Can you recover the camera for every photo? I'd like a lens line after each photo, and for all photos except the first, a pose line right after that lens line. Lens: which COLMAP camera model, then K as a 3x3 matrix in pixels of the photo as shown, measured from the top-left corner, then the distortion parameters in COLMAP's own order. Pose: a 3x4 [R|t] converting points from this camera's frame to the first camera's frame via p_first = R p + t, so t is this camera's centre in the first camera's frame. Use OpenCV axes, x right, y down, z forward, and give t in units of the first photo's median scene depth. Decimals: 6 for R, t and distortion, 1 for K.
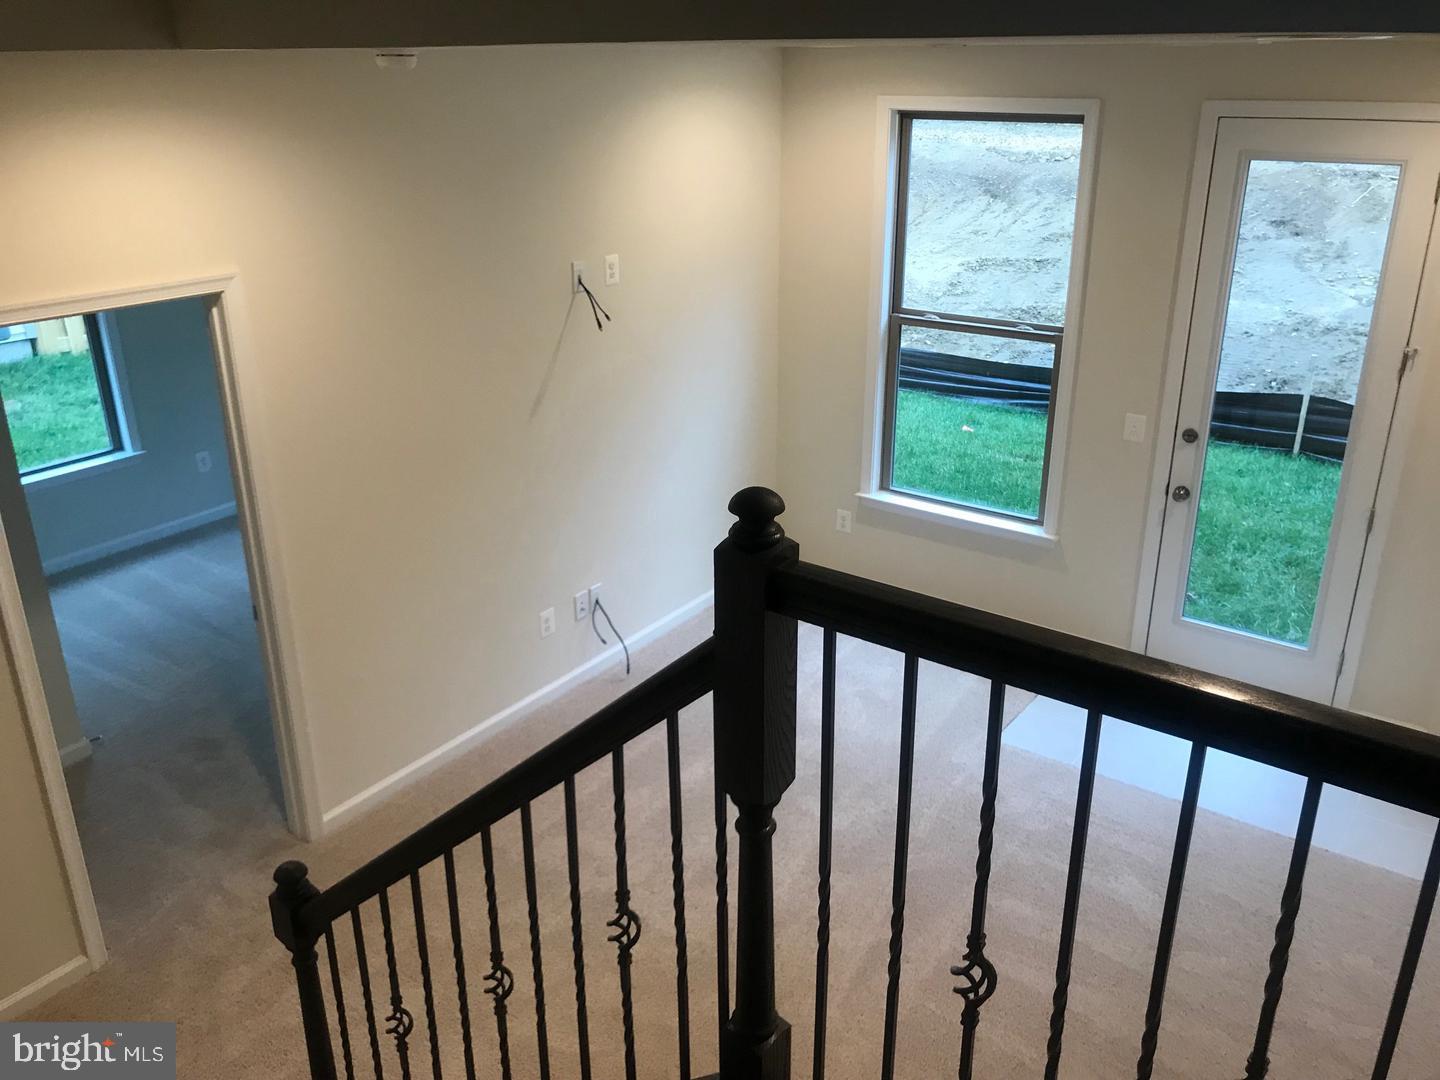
lens RADIAL K [[1176.0, 0, 720.0], [0, 1176.0, 540.0], [0, 0, 1]] dist [0.003155, 0.000265]
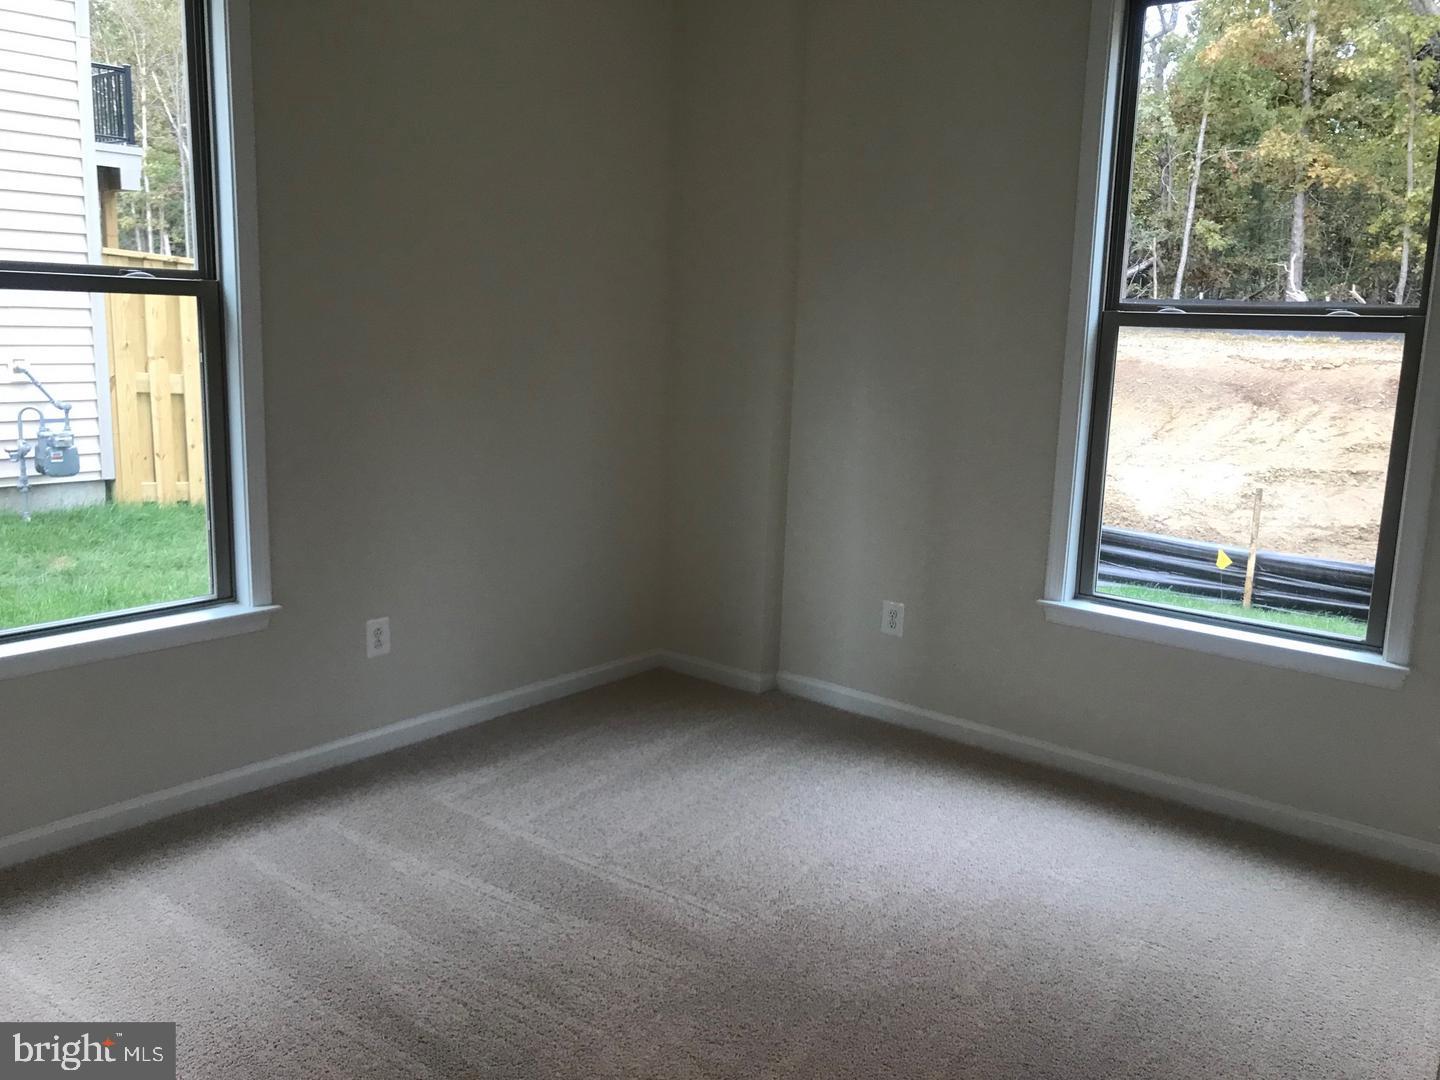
lens RADIAL K [[1176.0, 0, 720.0], [0, 1176.0, 540.0], [0, 0, 1]] dist [0.003155, 0.000265]
pose [[0.997559, 0.048755, -0.049985, -0.116833], [-0.058024, 0.977038, -0.205011, -0.004506], [0.038842, 0.207411, 0.977483, 0.215689]]
